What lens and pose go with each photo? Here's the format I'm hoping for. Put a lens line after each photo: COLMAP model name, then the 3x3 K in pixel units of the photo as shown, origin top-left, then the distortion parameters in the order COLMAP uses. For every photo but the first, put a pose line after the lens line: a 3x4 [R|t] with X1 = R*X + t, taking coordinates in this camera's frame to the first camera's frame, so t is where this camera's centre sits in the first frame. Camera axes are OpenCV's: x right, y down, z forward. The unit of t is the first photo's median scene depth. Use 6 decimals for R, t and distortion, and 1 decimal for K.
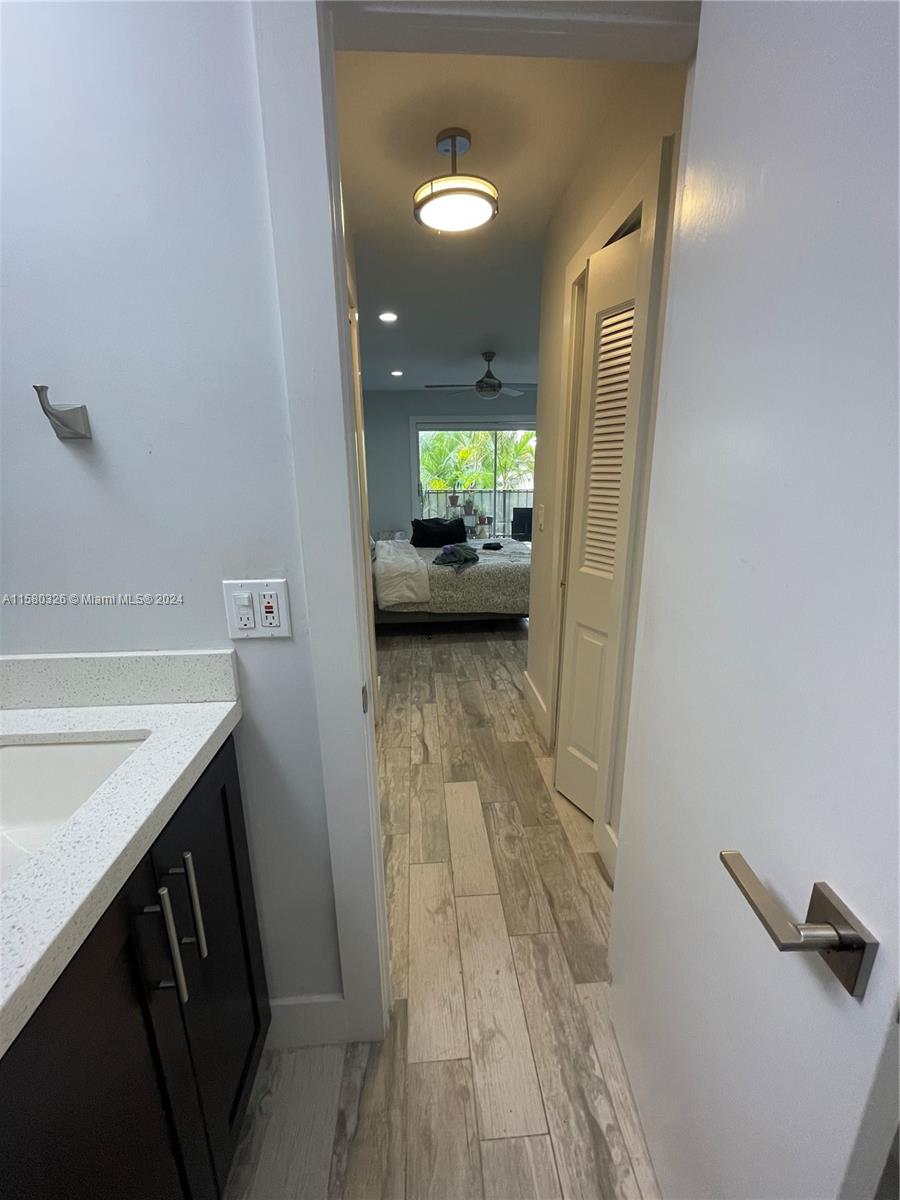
lens RADIAL K [[484.2, 0, 444.9], [0, 484.2, 594.0], [0, 0, 1]] dist [-0.003488, 0.000514]
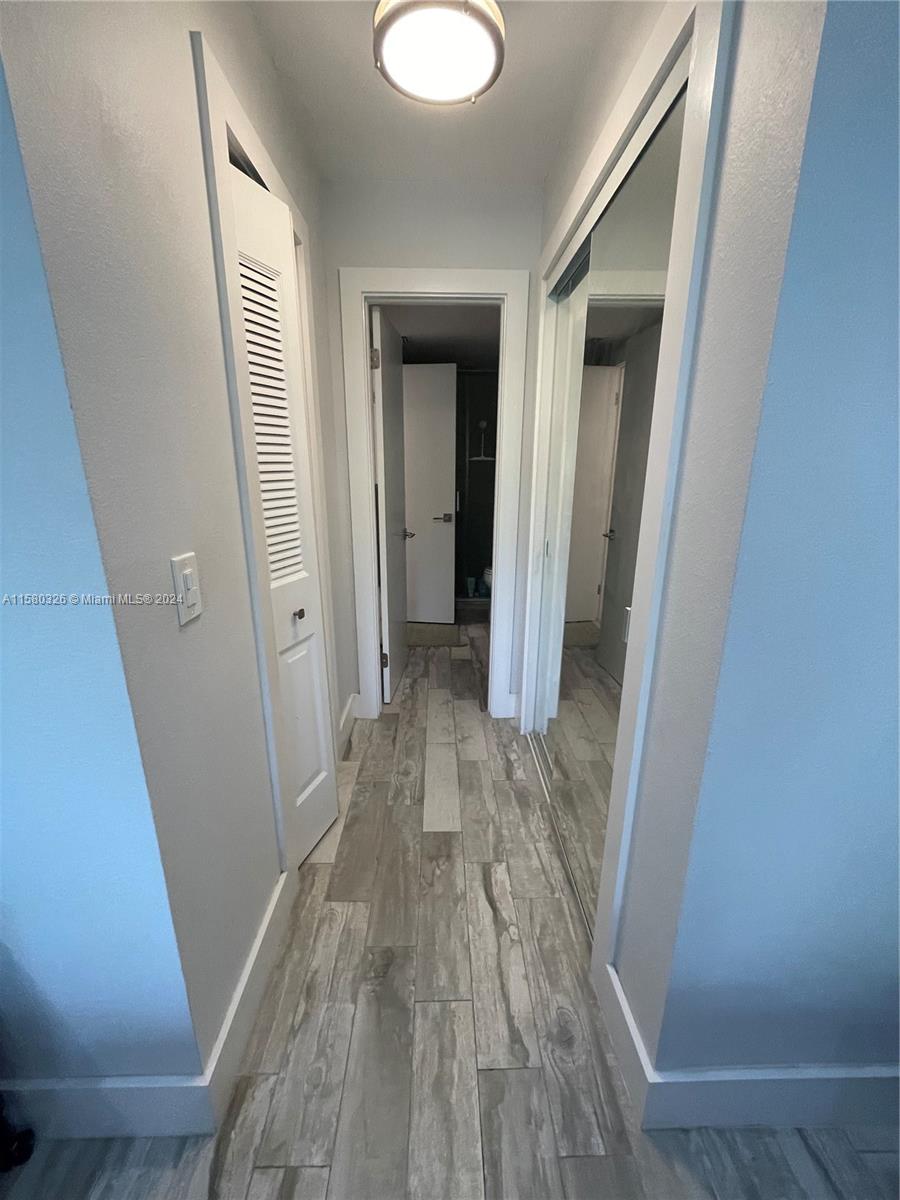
lens RADIAL K [[484.2, 0, 446.3], [0, 484.2, 601.8], [0, 0, 1]] dist [-0.003488, 0.000514]
pose [[-0.998950, -0.002898, 0.045727, -0.009337], [0.020647, 0.862450, 0.505720, -0.279590], [-0.040902, 0.506133, -0.861485, 1.117503]]
